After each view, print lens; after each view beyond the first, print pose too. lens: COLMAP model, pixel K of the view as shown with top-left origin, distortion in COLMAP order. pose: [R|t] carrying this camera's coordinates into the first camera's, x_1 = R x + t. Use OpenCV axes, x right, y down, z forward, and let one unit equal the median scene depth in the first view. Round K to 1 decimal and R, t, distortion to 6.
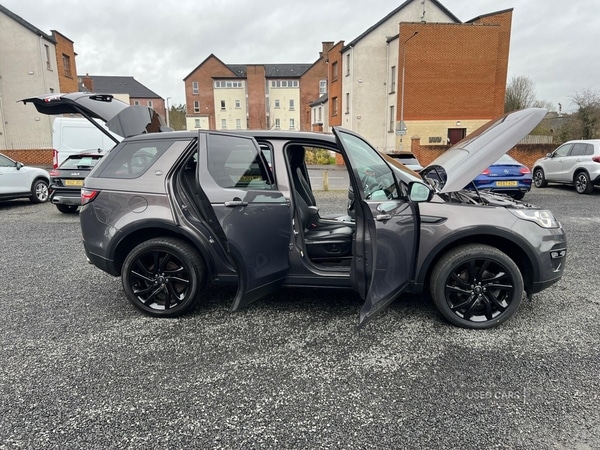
lens RADIAL K [[445.5, 0, 296.6], [0, 445.5, 226.7], [0, 0, 1]] dist [0.052976, -0.062936]
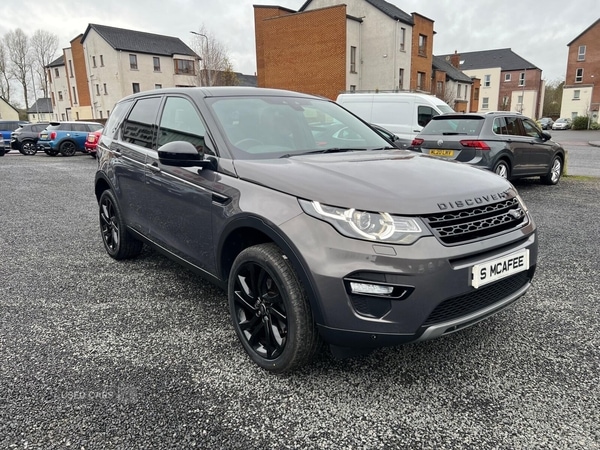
lens RADIAL K [[445.5, 0, 296.6], [0, 445.5, 226.7], [0, 0, 1]] dist [0.052976, -0.062936]
pose [[0.689698, 0.163355, -0.705430, 0.807819], [-0.130296, 0.986316, 0.101009, -0.053636], [0.712277, 0.022249, 0.701545, 0.505729]]
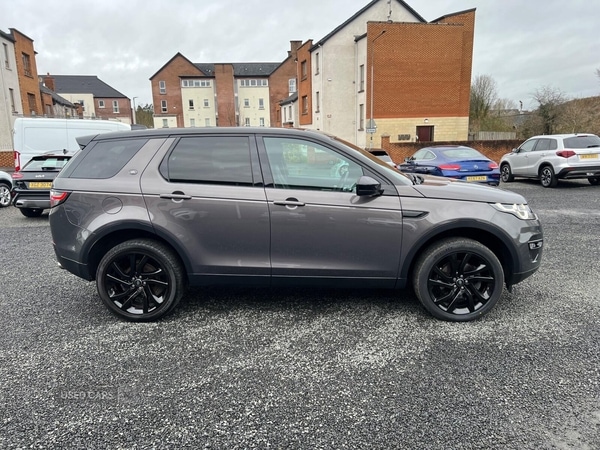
lens RADIAL K [[445.5, 0, 296.6], [0, 445.5, 226.7], [0, 0, 1]] dist [0.052976, -0.062936]
pose [[0.997758, -0.023956, 0.062496, -0.019673], [0.023853, 0.999713, 0.002387, 0.003392], [-0.062535, -0.000891, 0.998042, 0.016271]]
